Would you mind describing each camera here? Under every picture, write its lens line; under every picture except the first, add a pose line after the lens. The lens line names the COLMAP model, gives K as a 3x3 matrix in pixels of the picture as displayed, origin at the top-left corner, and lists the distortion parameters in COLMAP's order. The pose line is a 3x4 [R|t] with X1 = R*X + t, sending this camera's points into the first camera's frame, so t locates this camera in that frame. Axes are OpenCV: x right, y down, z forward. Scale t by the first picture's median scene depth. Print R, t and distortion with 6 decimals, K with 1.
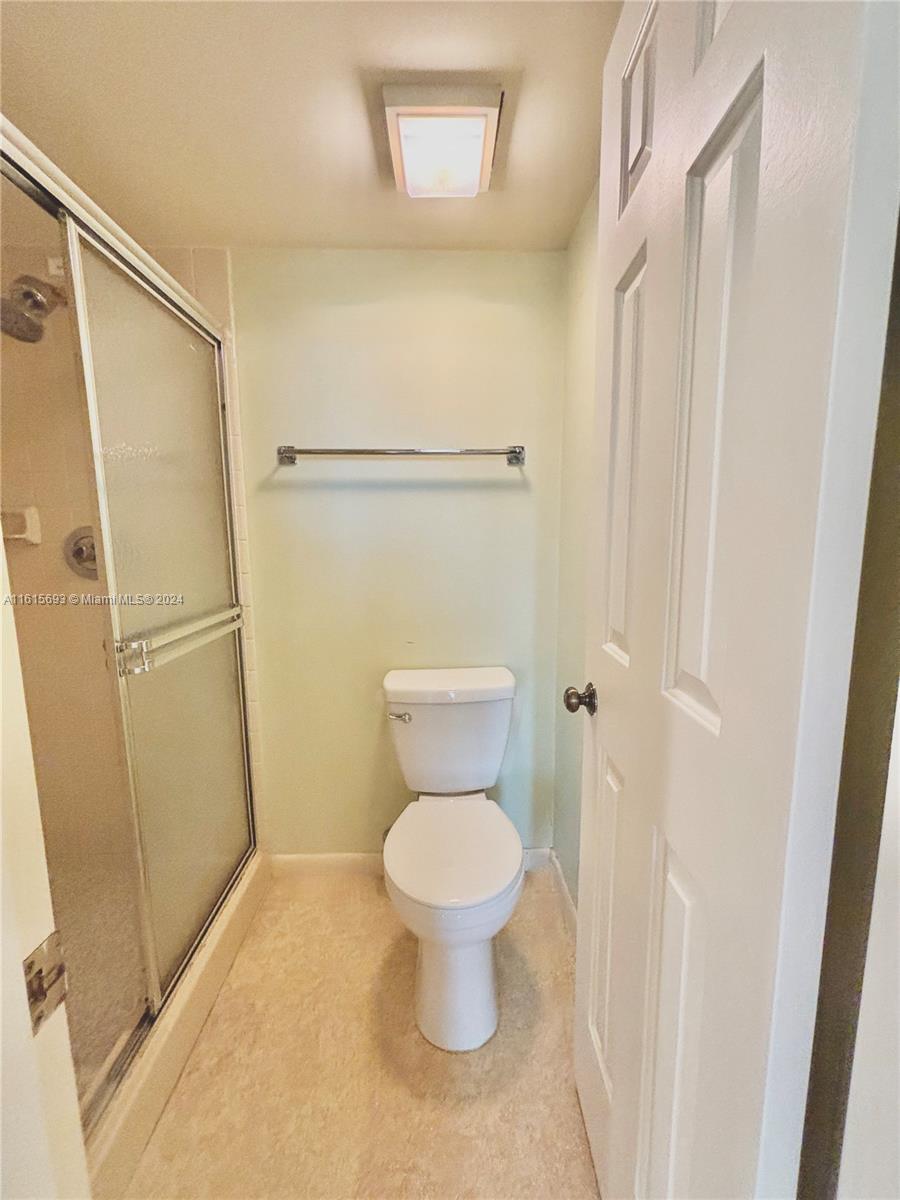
lens RADIAL K [[490.0, 0, 450.0], [0, 490.0, 600.0], [0, 0, 1]] dist [-0.001261, 0.009254]
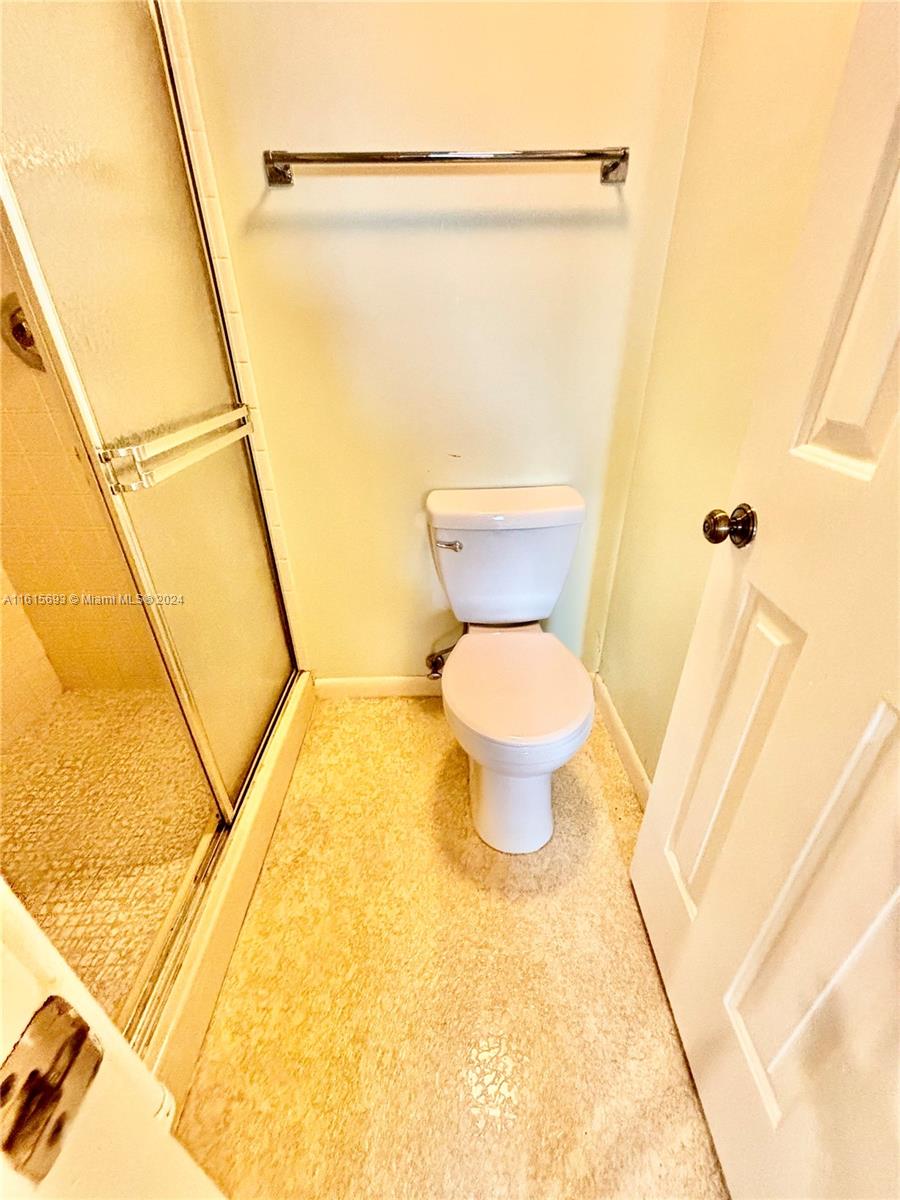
lens RADIAL K [[499.8, 0, 450.0], [0, 499.8, 600.0], [0, 0, 1]] dist [0.026312, 0.000082]
pose [[0.999828, 0.004546, -0.017983, -0.113753], [0.002074, 0.936027, 0.351923, 0.028679], [0.018433, -0.351900, 0.935856, 0.183685]]
